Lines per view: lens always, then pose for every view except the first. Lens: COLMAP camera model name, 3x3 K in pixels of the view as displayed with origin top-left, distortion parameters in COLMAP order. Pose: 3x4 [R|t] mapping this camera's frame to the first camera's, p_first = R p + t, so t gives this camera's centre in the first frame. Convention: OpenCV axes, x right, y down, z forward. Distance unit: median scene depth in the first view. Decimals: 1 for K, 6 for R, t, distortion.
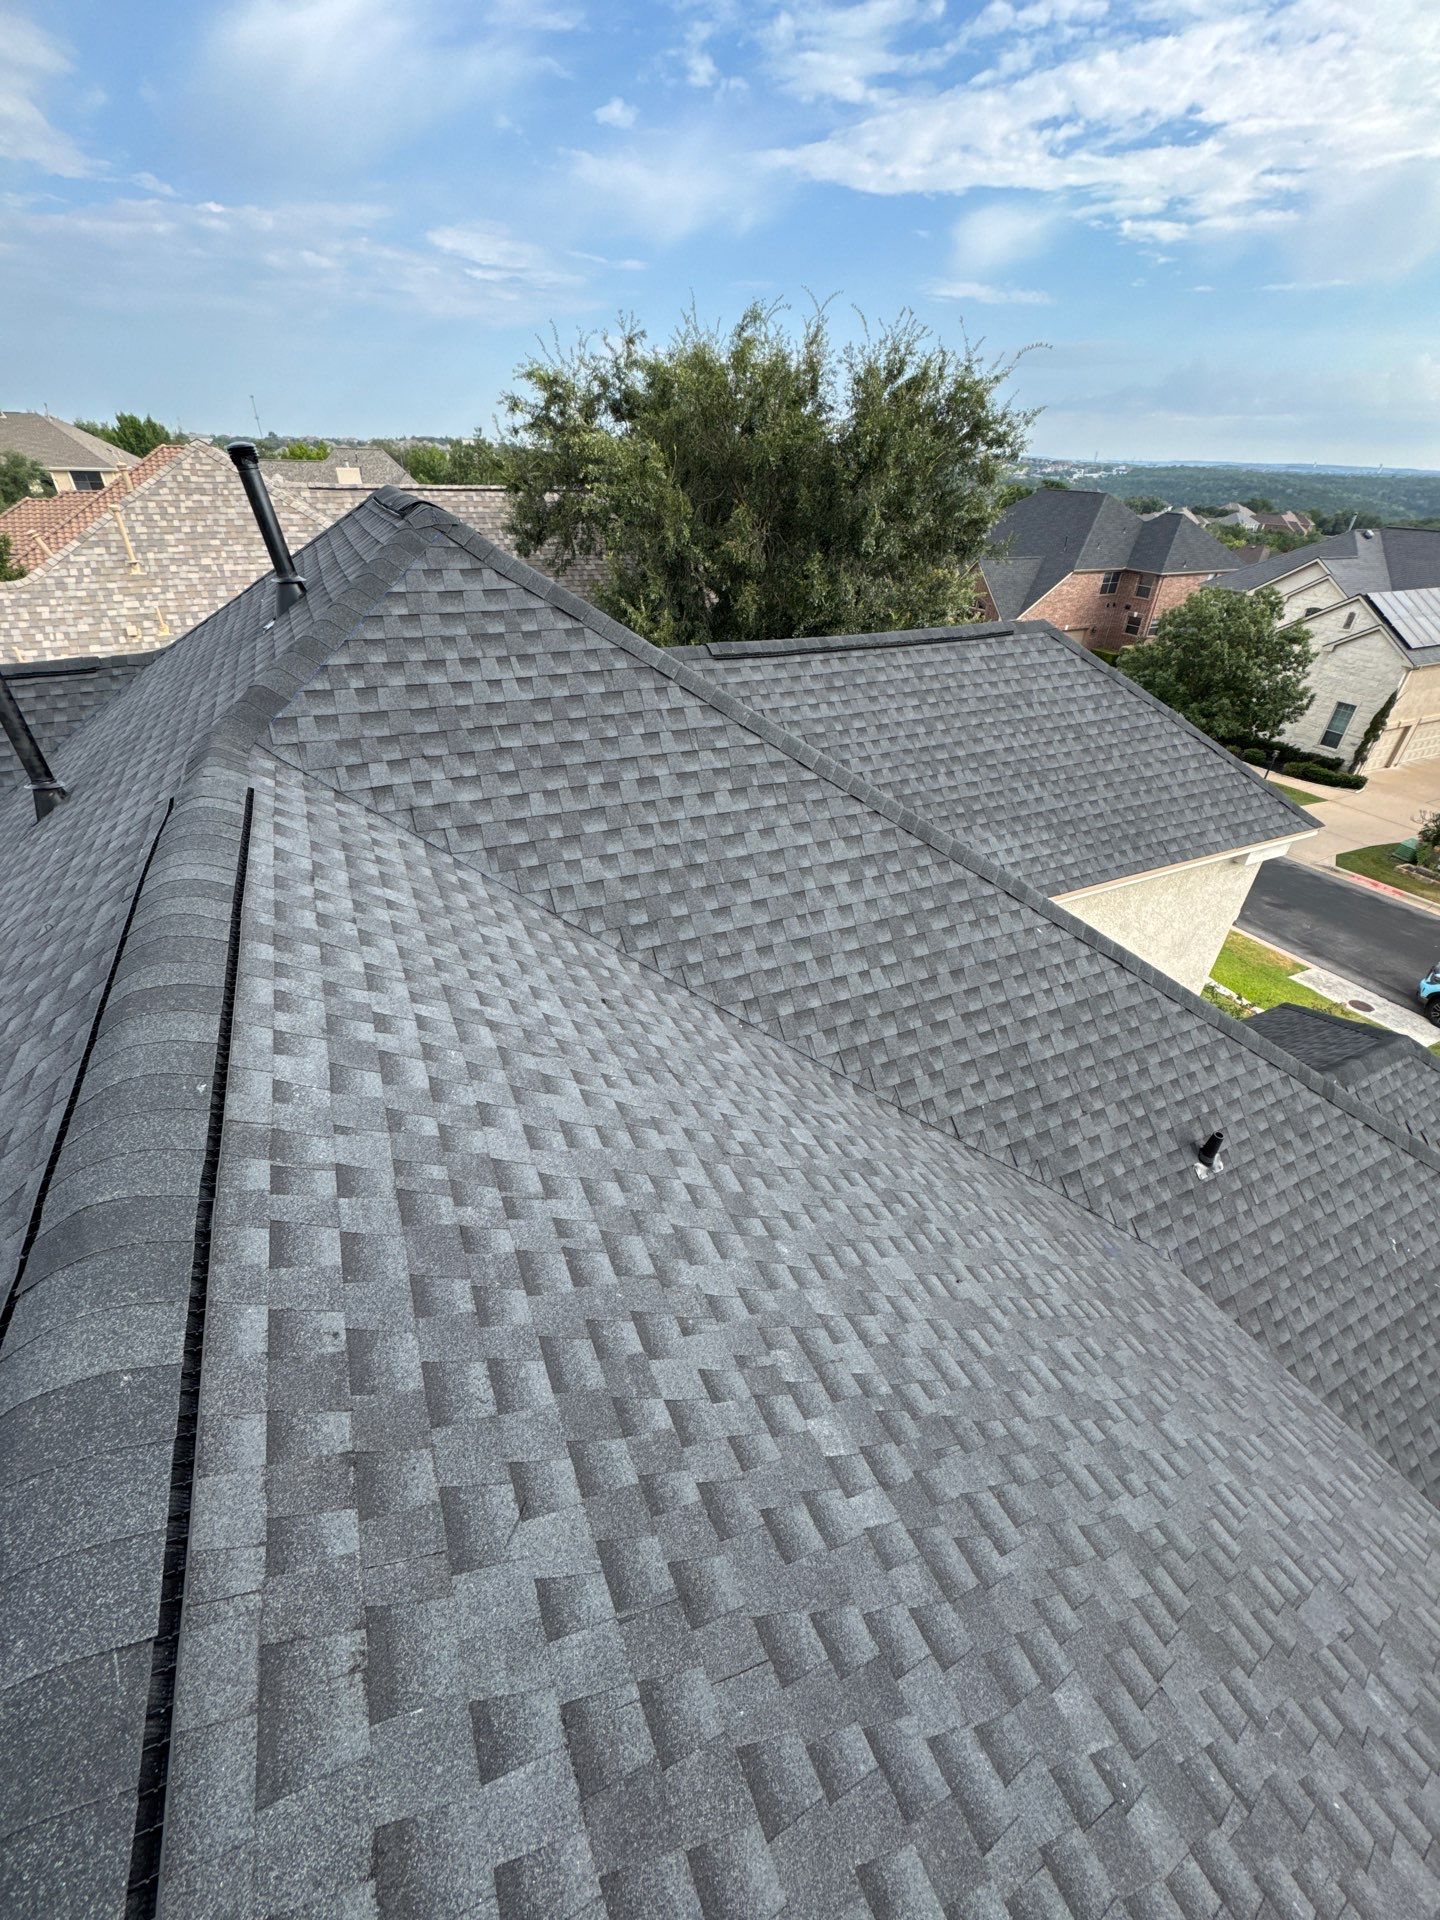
lens RADIAL K [[760.9, 0, 720.9], [0, 760.9, 958.7], [0, 0, 1]] dist [-0.002324, 0.000349]
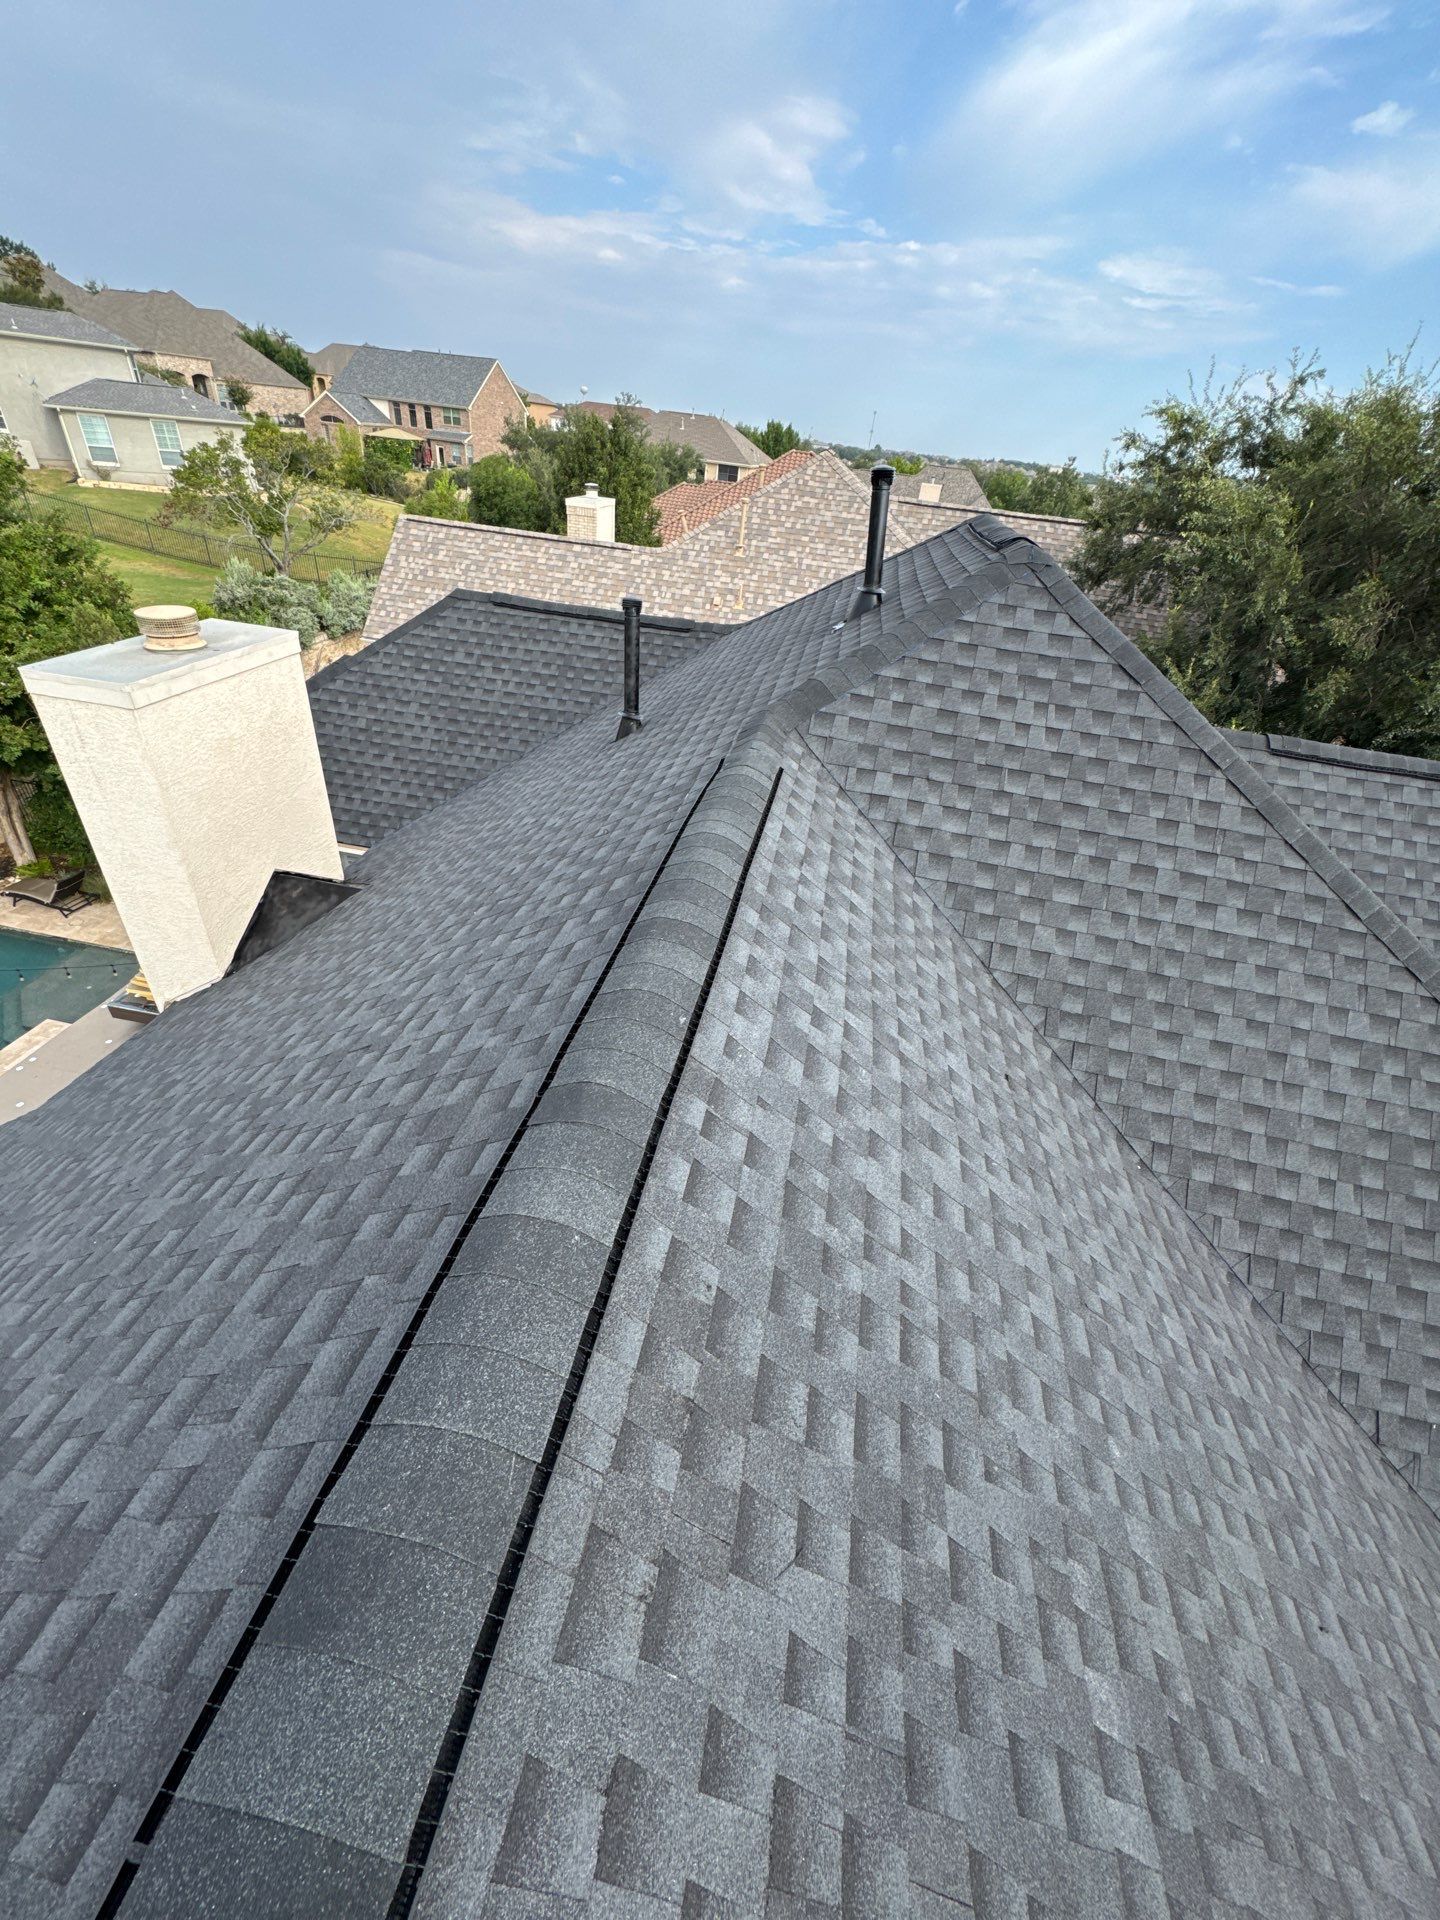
lens RADIAL K [[760.9, 0, 720.9], [0, 760.9, 958.7], [0, 0, 1]] dist [-0.002324, 0.000349]
pose [[0.811084, 0.376376, -0.447754, -0.056859], [-0.385905, 0.919571, 0.073931, -0.009375], [0.439568, 0.112826, 0.891095, -0.008088]]
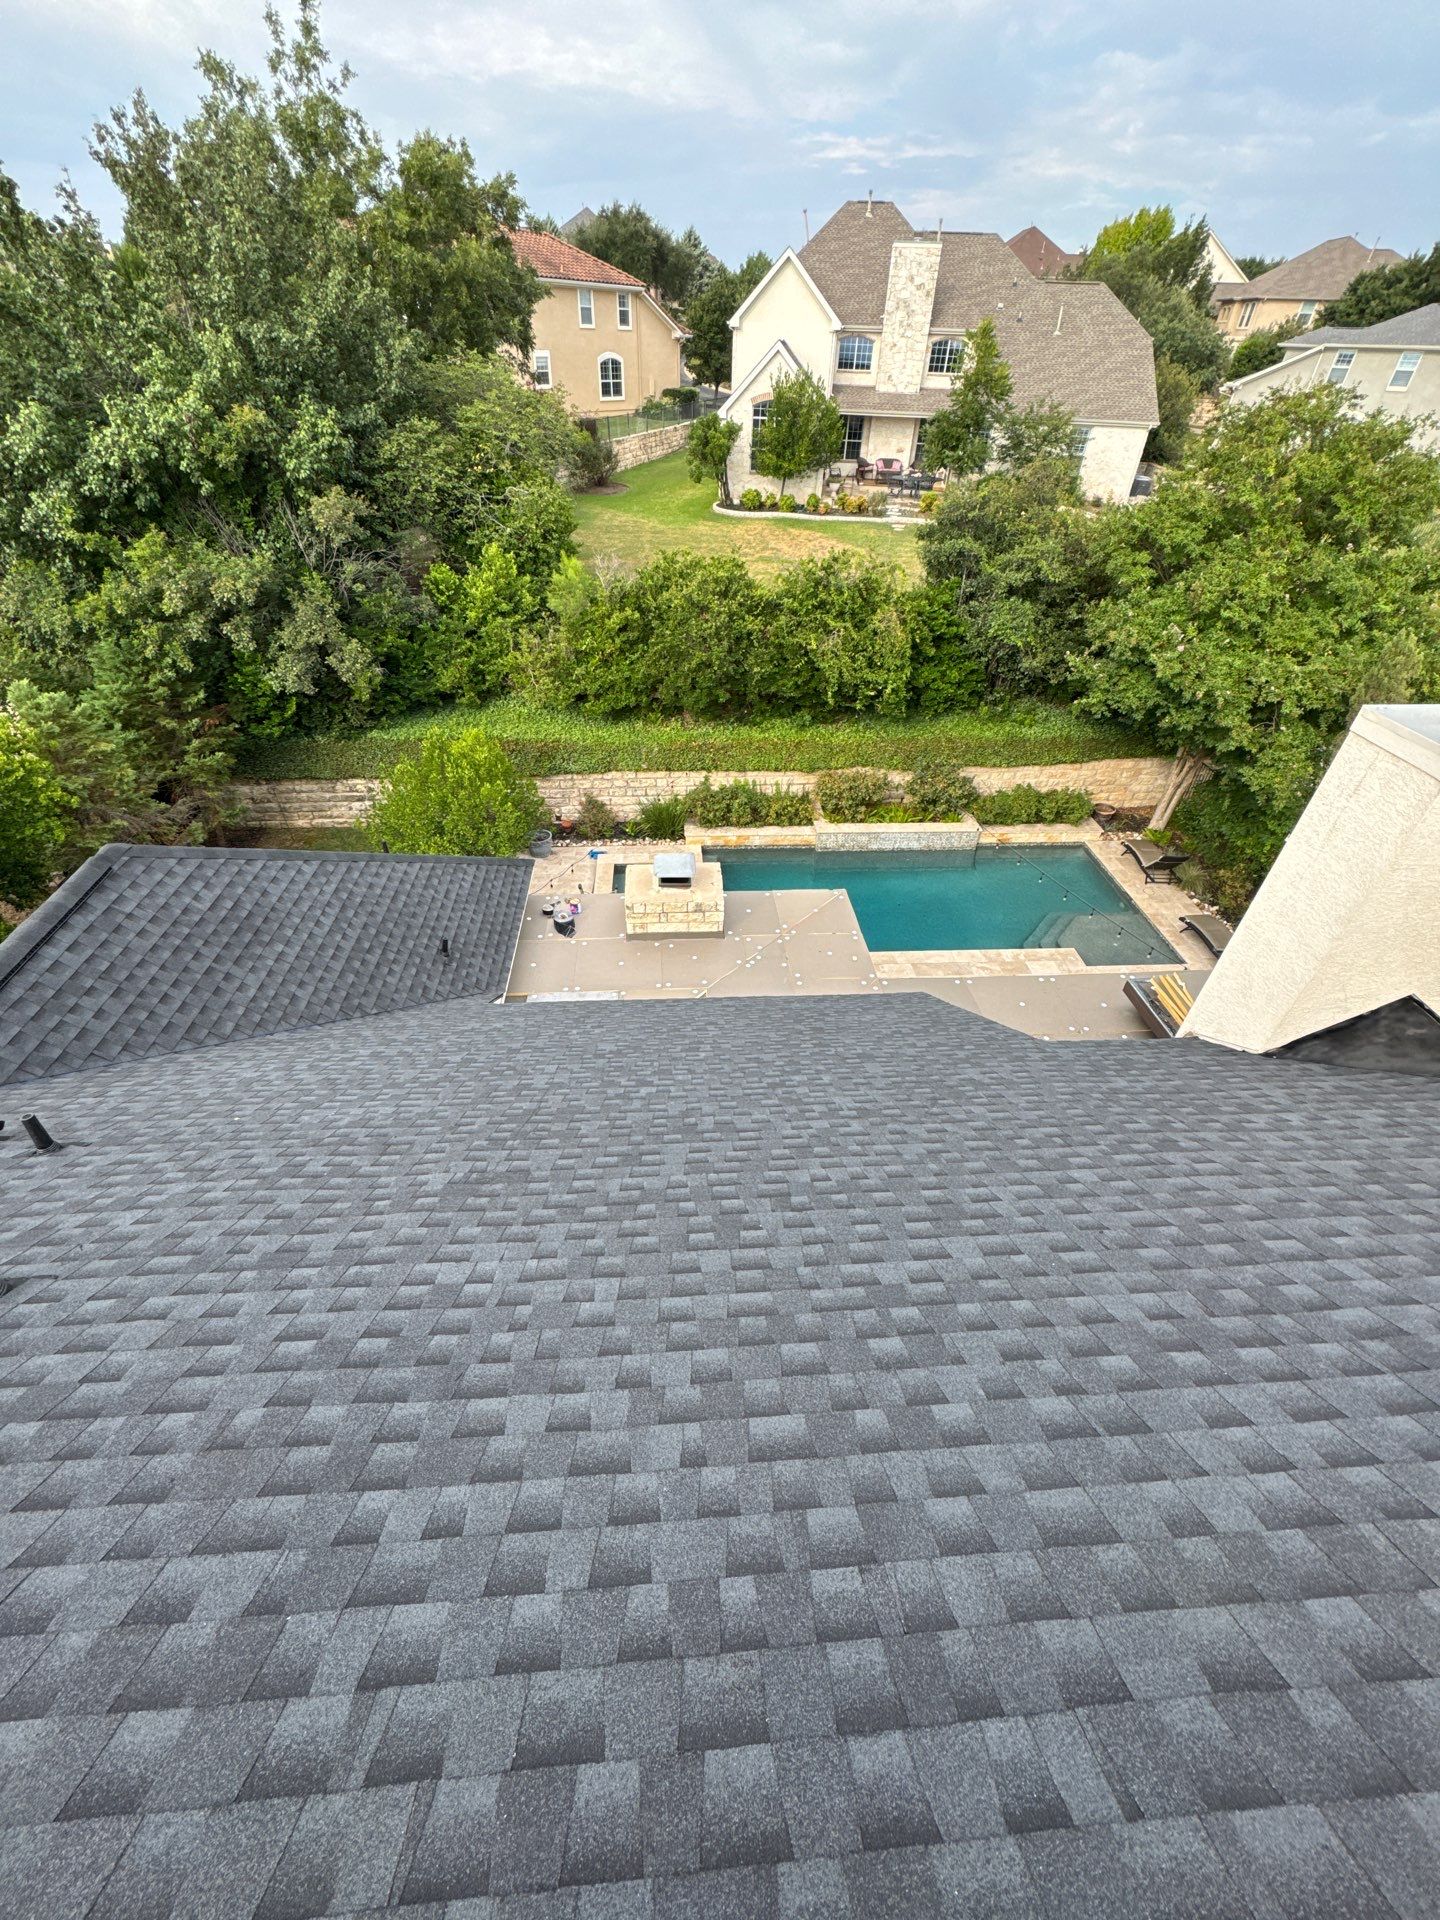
lens RADIAL K [[757.6, 0, 720.0], [0, 757.6, 960.0], [0, 0, 1]] dist [-0.003123, 0.000374]
pose [[-0.369992, 0.561897, -0.739850, -0.215122], [-0.543897, 0.514614, 0.662833, 0.045833], [0.753181, 0.647645, 0.115211, -0.082592]]
